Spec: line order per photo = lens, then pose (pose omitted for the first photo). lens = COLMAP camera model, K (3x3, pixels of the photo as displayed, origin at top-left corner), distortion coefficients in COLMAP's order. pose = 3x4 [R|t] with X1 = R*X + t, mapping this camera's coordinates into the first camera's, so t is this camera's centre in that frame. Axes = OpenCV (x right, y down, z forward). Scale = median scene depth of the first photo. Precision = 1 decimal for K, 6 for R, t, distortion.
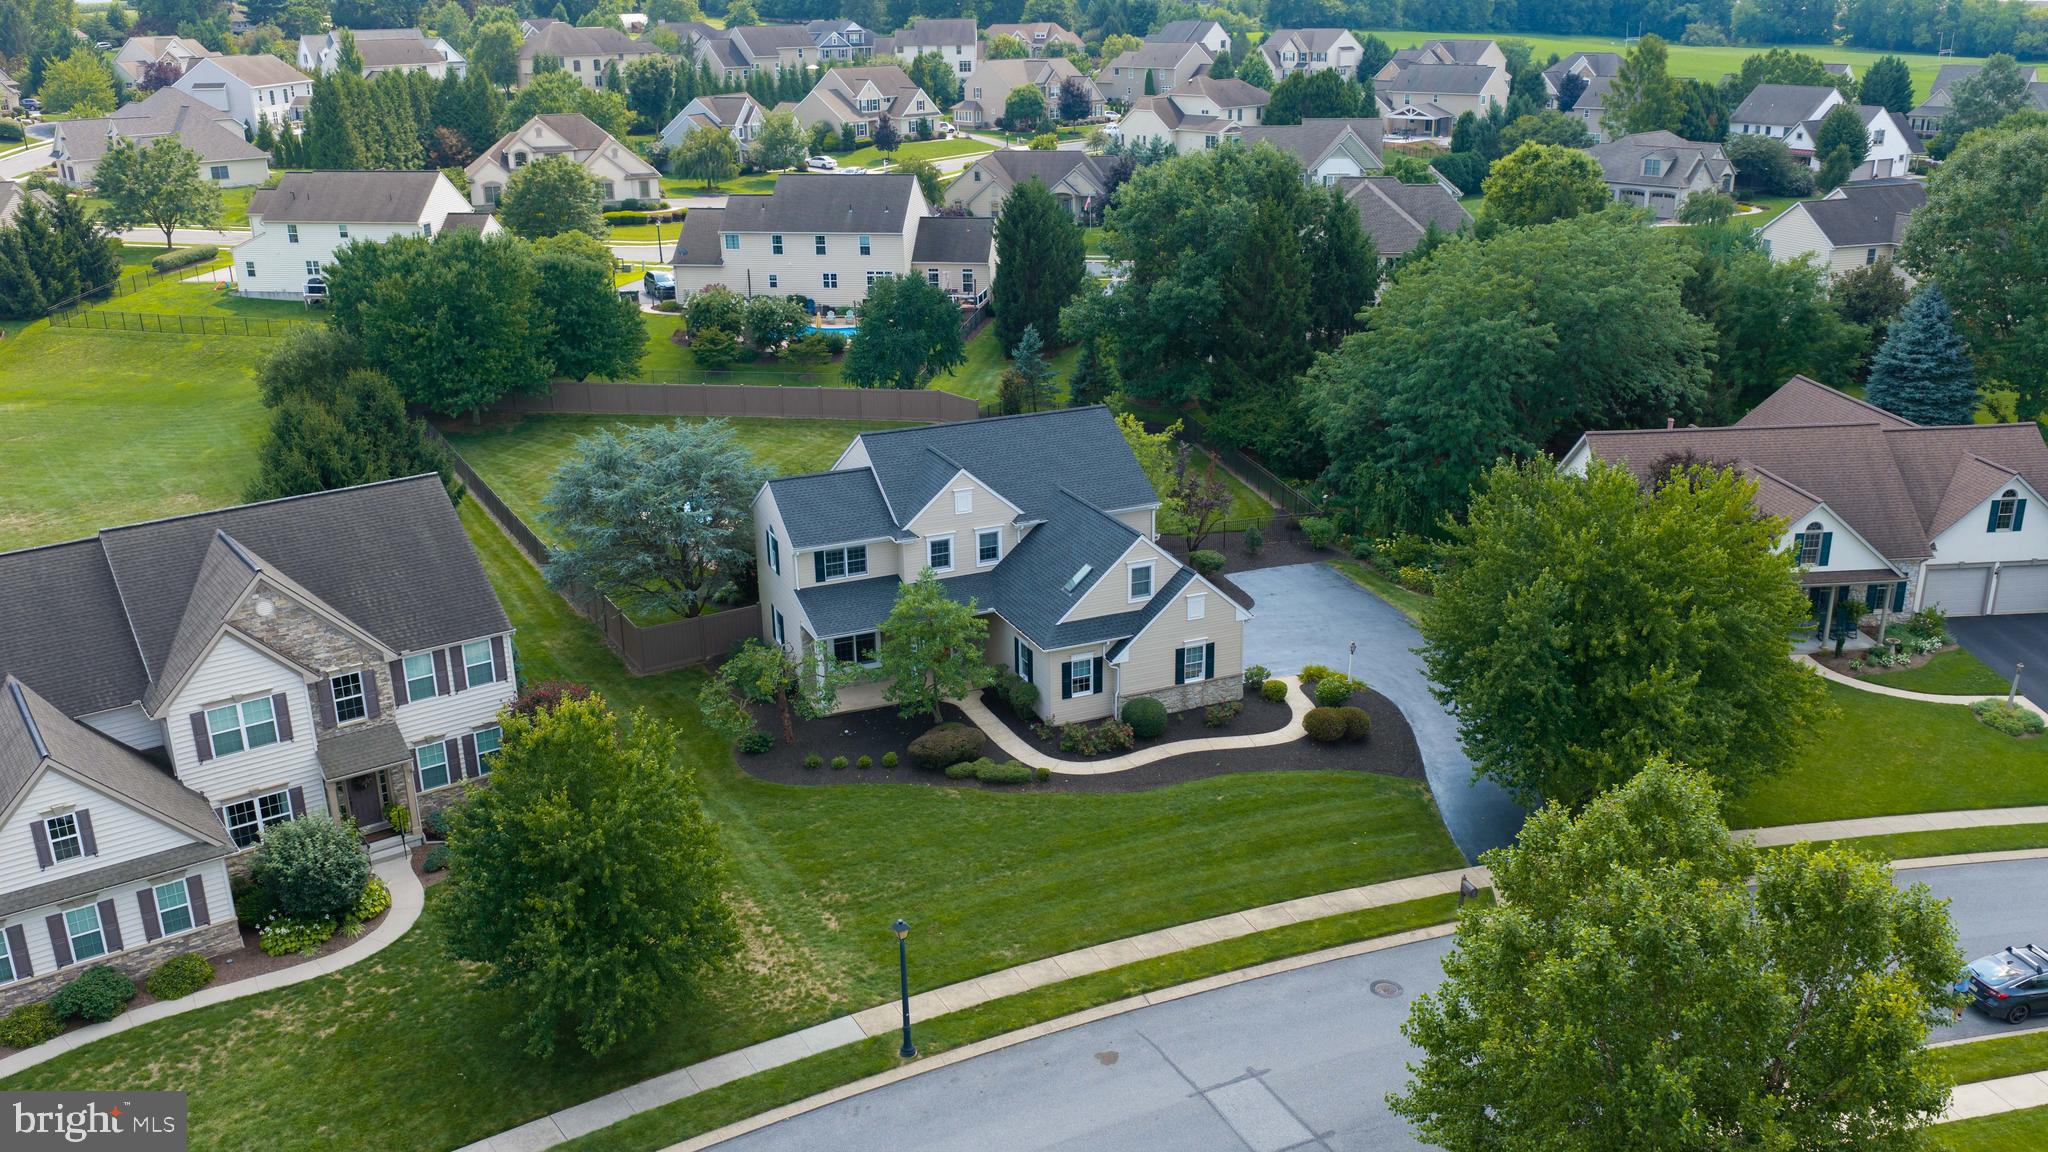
lens RADIAL K [[1706.0, 0, 1024.0], [0, 1706.0, 576.0], [0, 0, 1]] dist [0.014878, -0.039470]
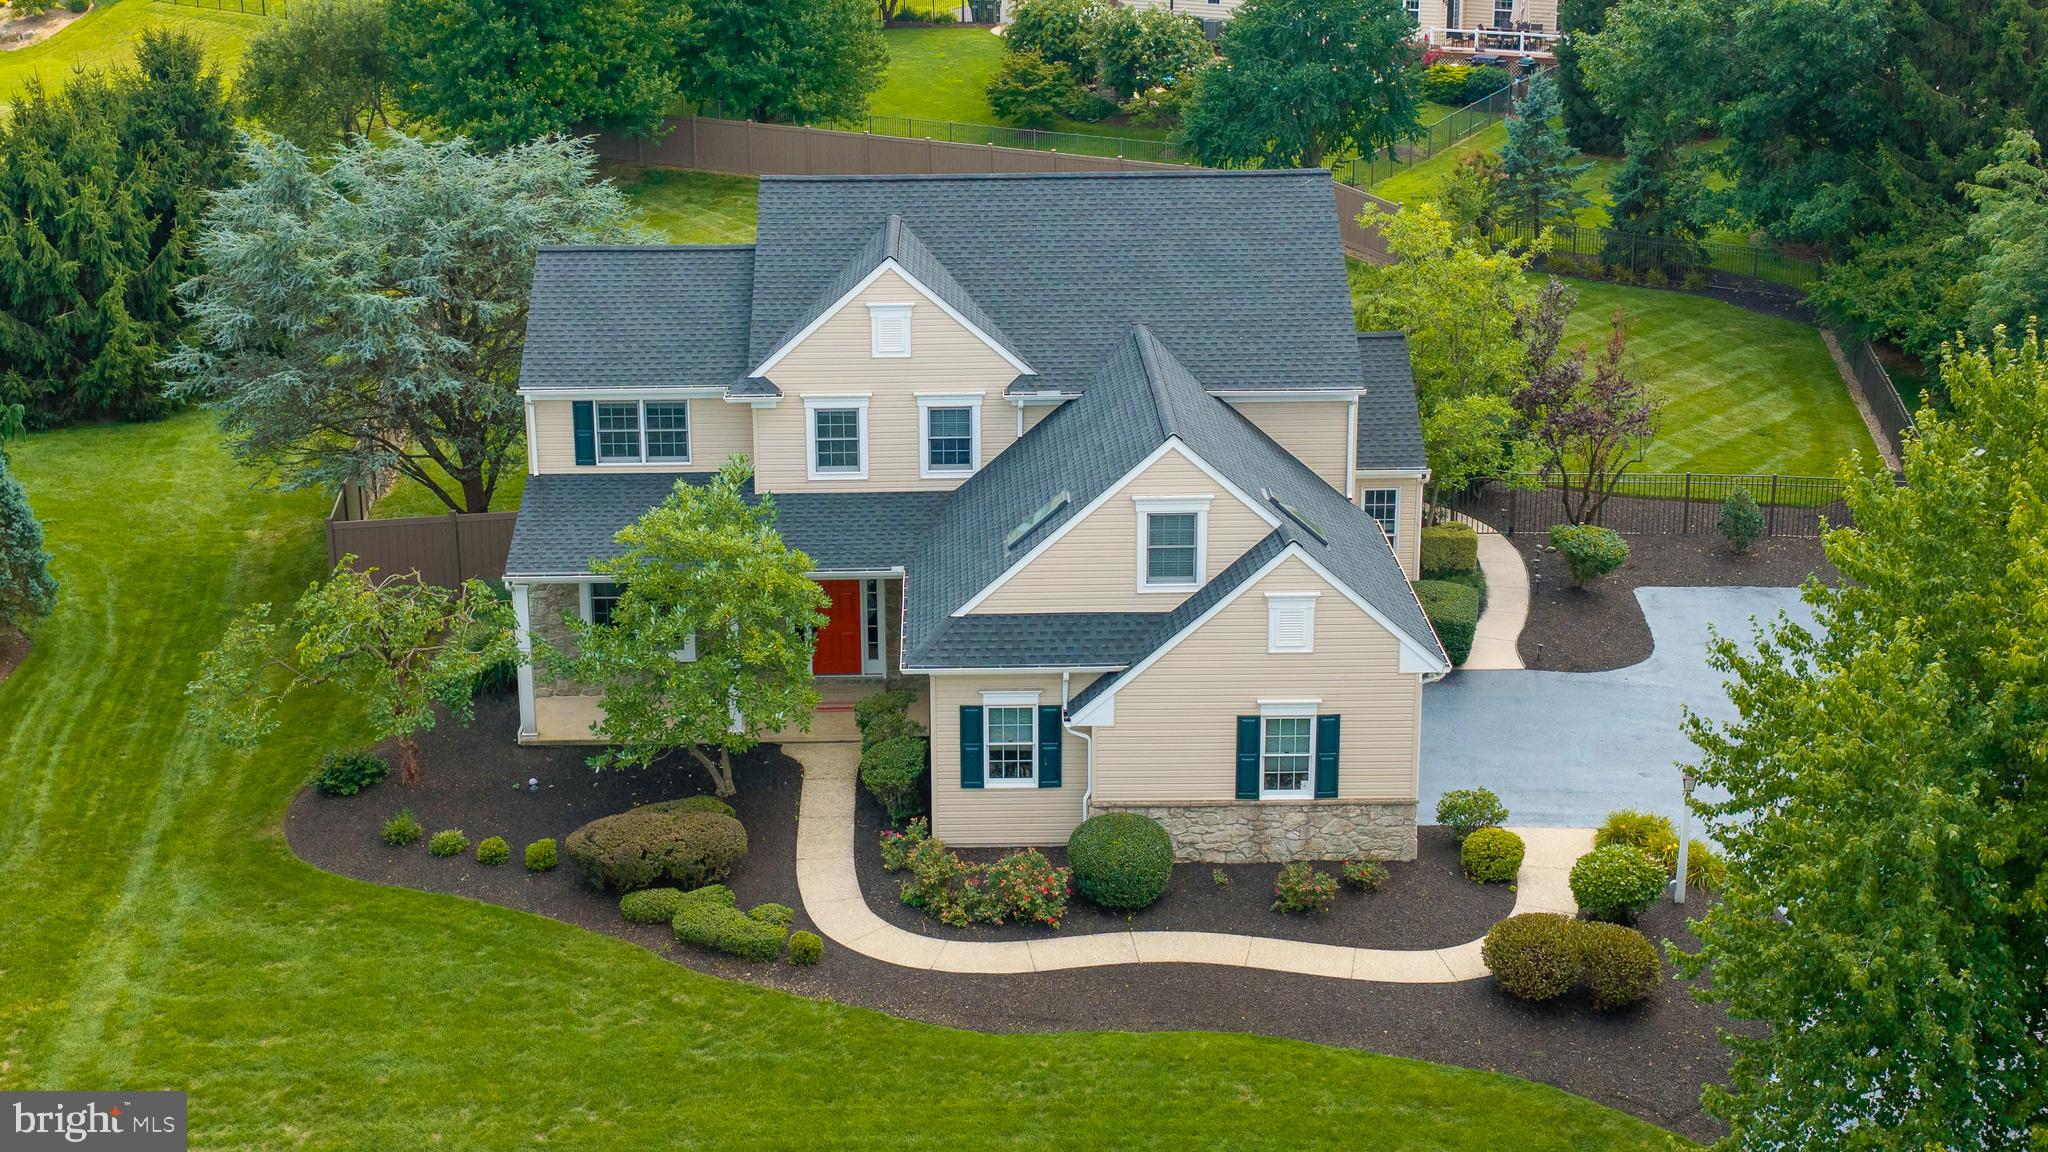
lens RADIAL K [[2636.0, 0, 1024.0], [0, 2636.0, 576.0], [0, 0, 1]] dist [0.008939, -0.082662]
pose [[0.920434, 0.132852, -0.367631, 0.274448], [-0.131049, 0.990922, 0.029987, -0.004268], [0.368278, 0.020576, 0.929488, 0.366899]]
